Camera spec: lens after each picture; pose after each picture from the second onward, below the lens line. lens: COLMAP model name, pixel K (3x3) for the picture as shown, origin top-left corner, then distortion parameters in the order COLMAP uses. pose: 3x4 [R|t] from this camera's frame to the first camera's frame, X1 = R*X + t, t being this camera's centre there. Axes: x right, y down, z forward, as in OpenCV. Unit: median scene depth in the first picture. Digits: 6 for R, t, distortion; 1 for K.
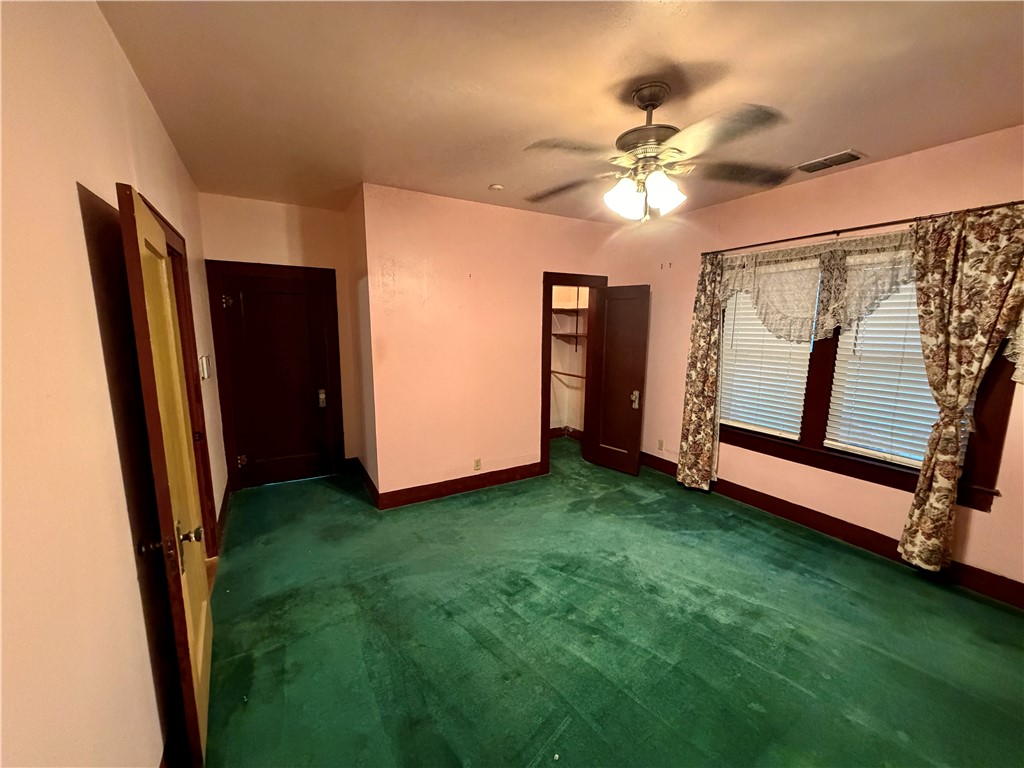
lens RADIAL K [[407.0, 0, 511.0], [0, 407.0, 384.5], [0, 0, 1]] dist [-0.001912, 0.000402]
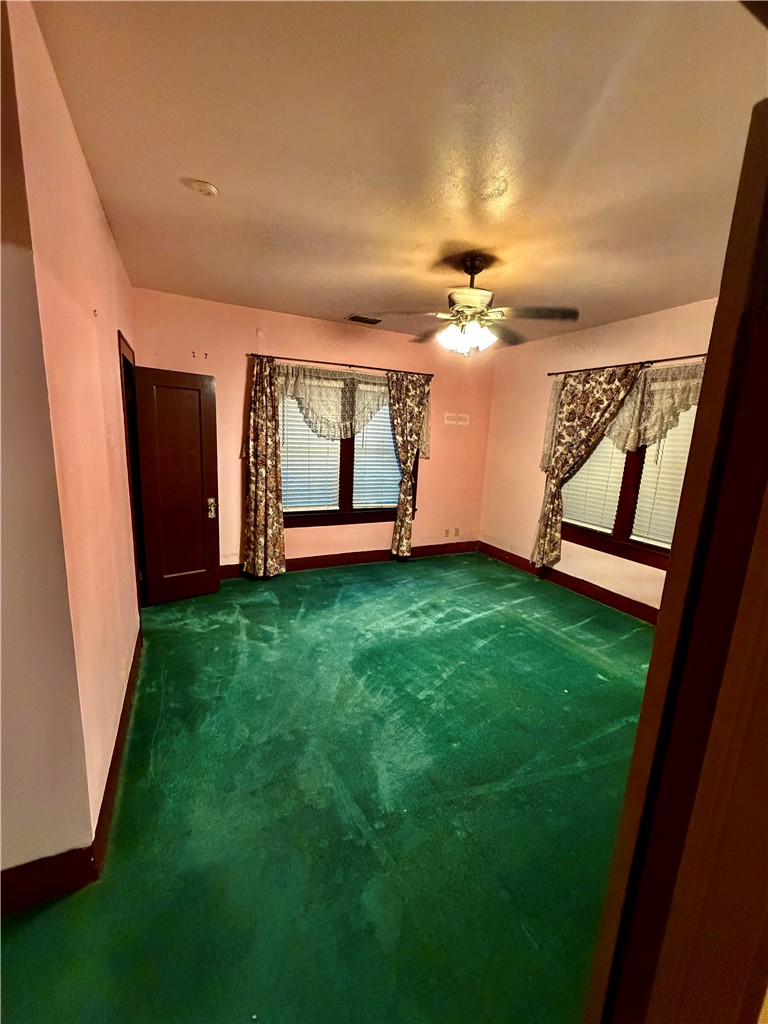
lens RADIAL K [[407.0, 0, 384.0], [0, 407.0, 512.0], [0, 0, 1]] dist [-0.001912, 0.000402]
pose [[0.074329, -0.189977, 0.978971, -0.703221], [0.105792, 0.977649, 0.181688, -0.099320], [-0.991606, 0.090062, 0.092766, 0.730940]]
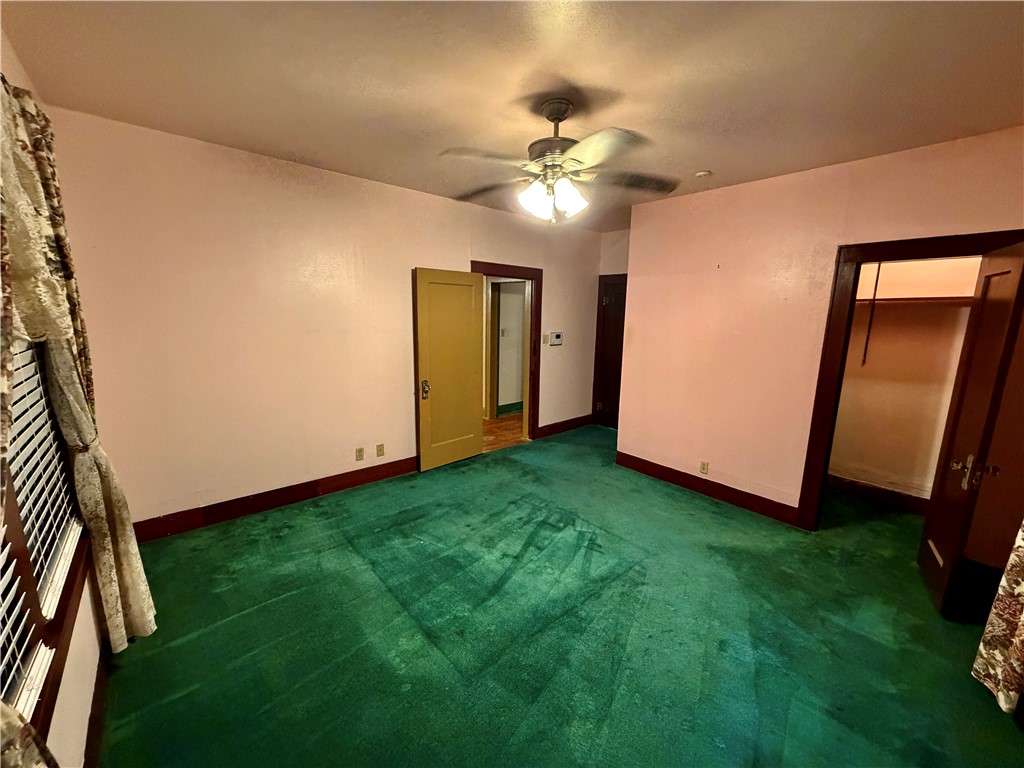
lens RADIAL K [[407.0, 0, 511.0], [0, 407.0, 384.5], [0, 0, 1]] dist [-0.001912, 0.000402]
pose [[0.187952, 0.173532, -0.966727, 0.891754], [-0.170731, 0.975056, 0.141833, -0.060171], [0.967225, 0.138393, 0.212891, 0.428748]]
